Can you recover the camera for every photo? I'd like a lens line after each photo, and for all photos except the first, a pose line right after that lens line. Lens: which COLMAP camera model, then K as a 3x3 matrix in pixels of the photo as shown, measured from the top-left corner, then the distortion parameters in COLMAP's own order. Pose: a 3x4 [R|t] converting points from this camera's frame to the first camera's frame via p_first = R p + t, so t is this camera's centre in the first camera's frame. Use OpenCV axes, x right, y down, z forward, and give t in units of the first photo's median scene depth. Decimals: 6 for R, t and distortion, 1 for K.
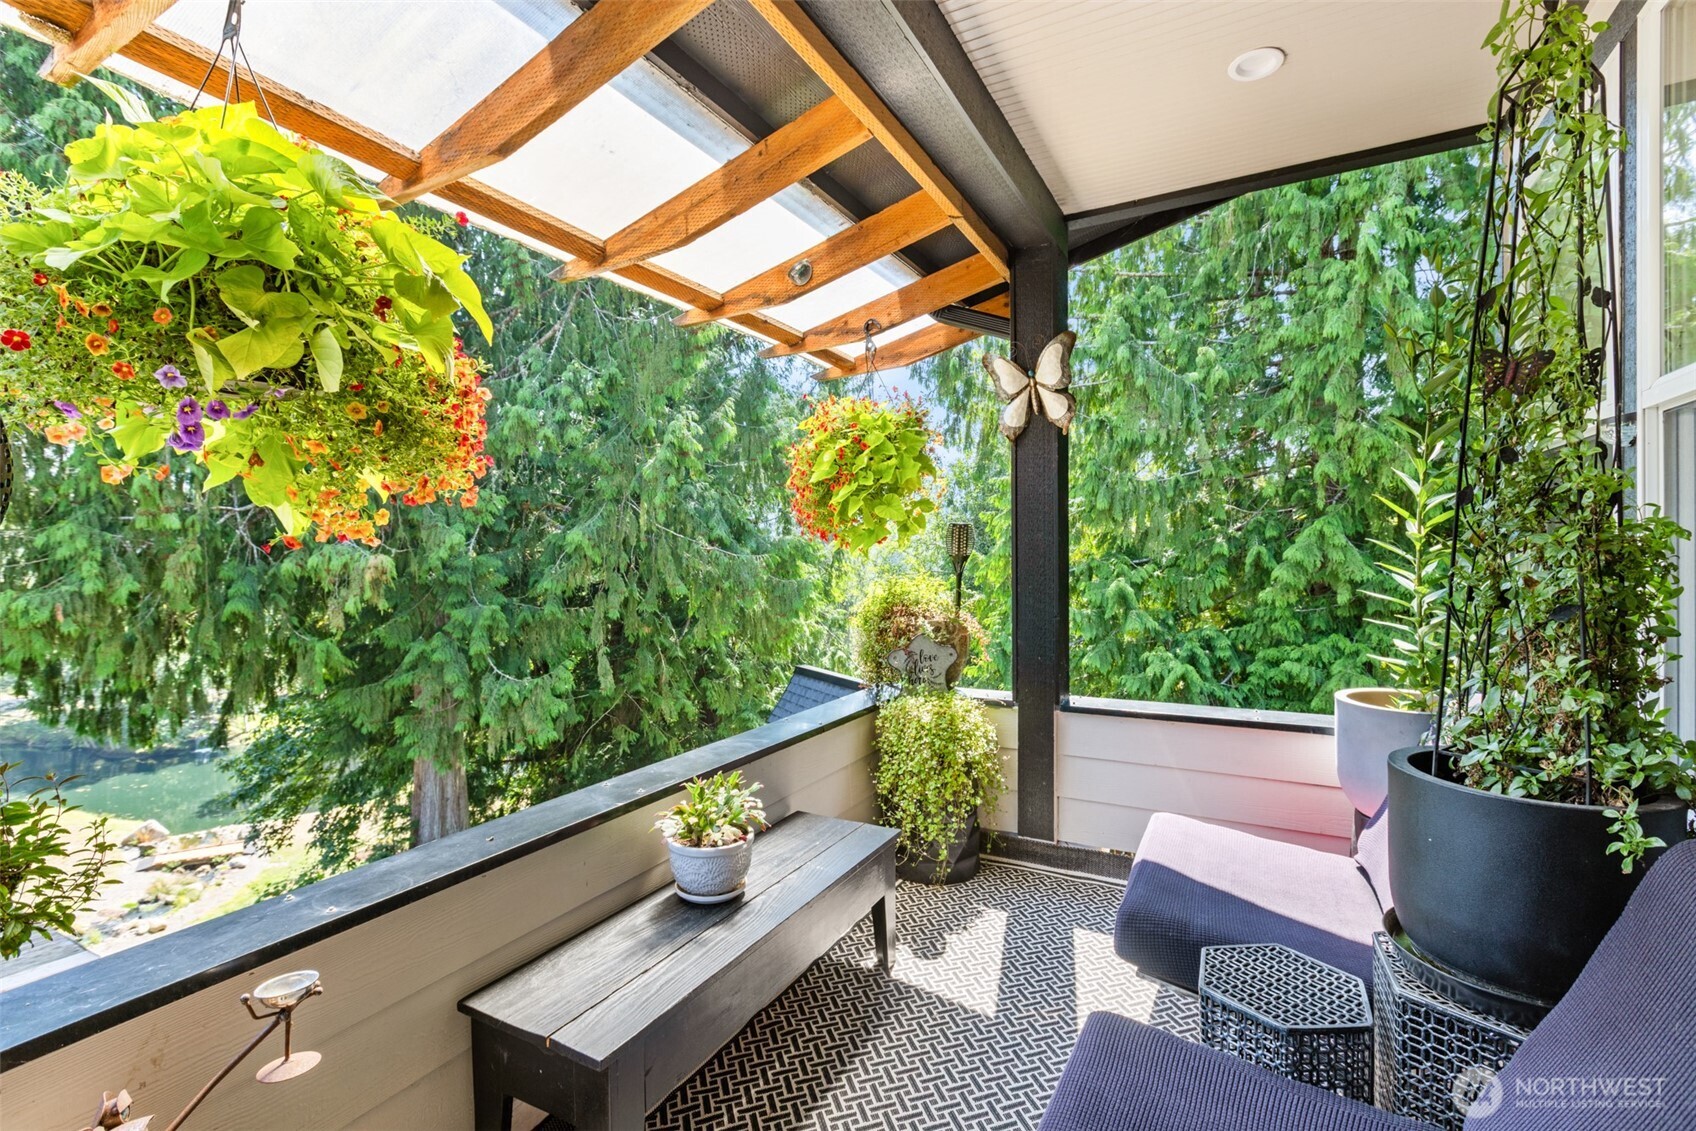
lens RADIAL K [[771.9, 0, 848.8], [0, 771.9, 559.3], [0, 0, 1]] dist [0.001653, 0.000293]
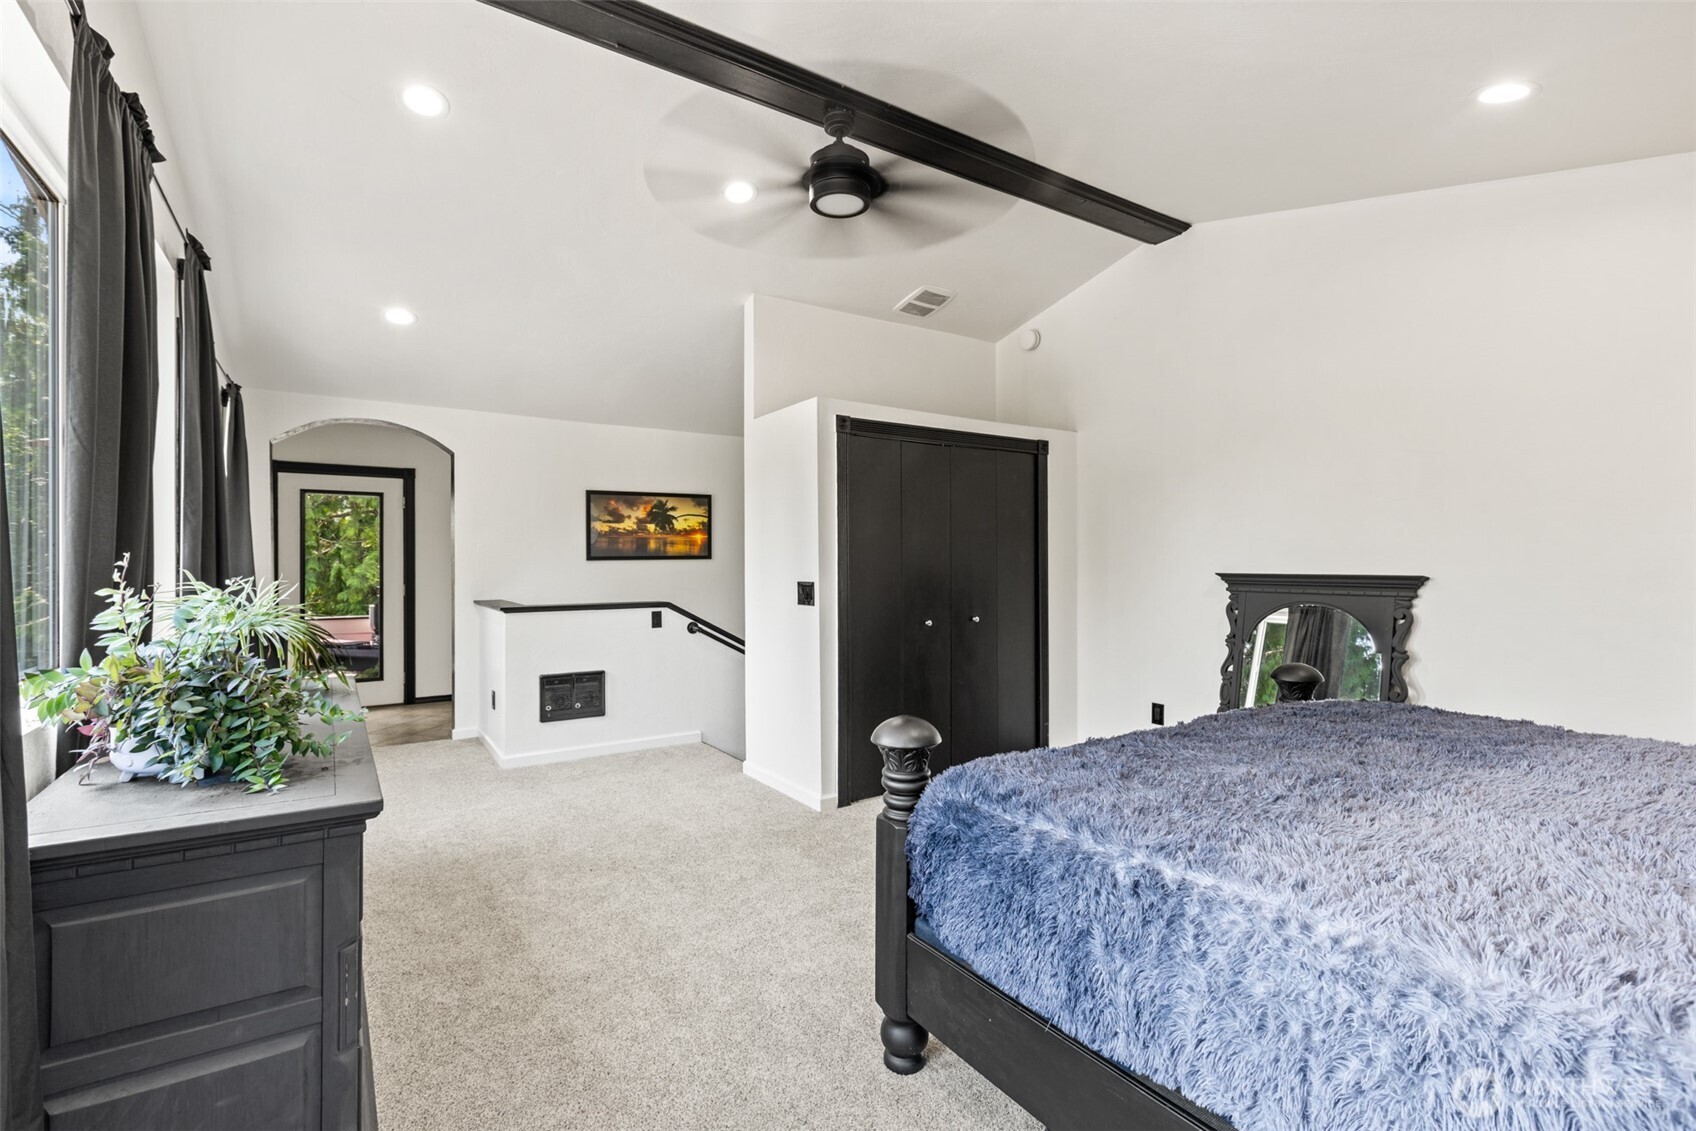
lens RADIAL K [[771.9, 0, 848.7], [0, 771.9, 567.7], [0, 0, 1]] dist [0.001653, 0.000293]
pose [[0.482798, -0.004379, 0.875721, -0.319732], [0.009300, 0.999957, -0.000127, -0.001633], [-0.875683, 0.008205, 0.482817, -0.621904]]
